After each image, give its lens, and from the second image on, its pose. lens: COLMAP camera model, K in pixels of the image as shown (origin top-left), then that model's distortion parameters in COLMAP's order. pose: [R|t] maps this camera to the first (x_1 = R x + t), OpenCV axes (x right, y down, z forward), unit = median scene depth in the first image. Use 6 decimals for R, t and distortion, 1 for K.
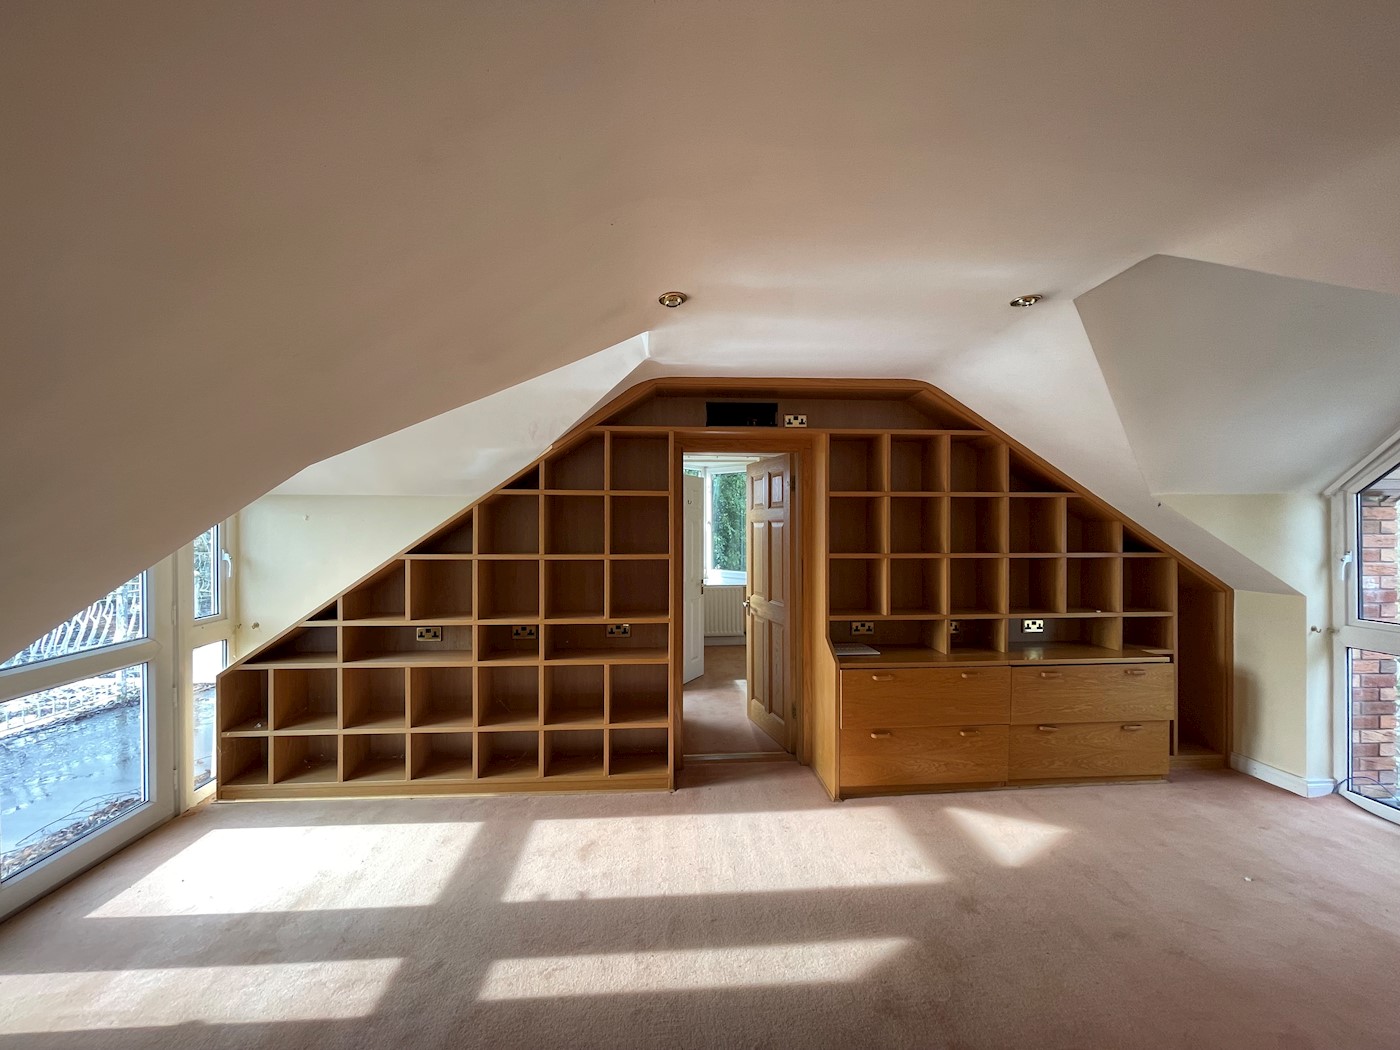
lens RADIAL K [[562.8, 0, 702.2], [0, 562.8, 523.7], [0, 0, 1]] dist [-0.000413, -0.000313]
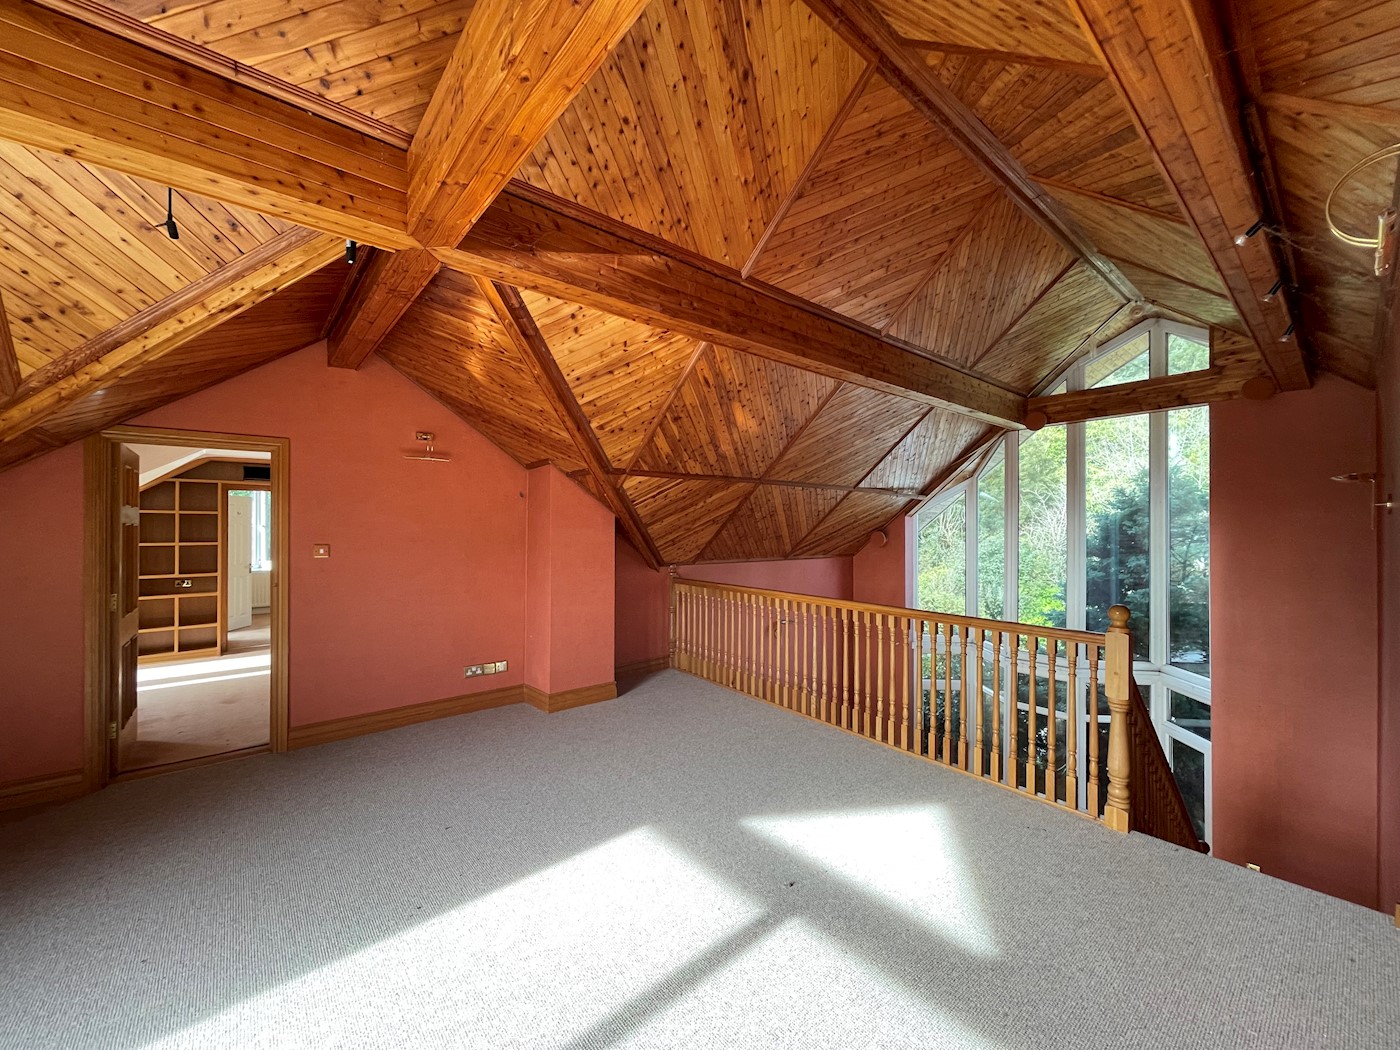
lens RADIAL K [[562.8, 0, 702.8], [0, 562.8, 524.8], [0, 0, 1]] dist [-0.000413, -0.000313]
pose [[0.796311, 0.000101, 0.604888, 0.106580], [0.001325, 0.999997, -0.001912, -0.002580], [-0.604886, 0.002324, 0.796309, -1.681692]]
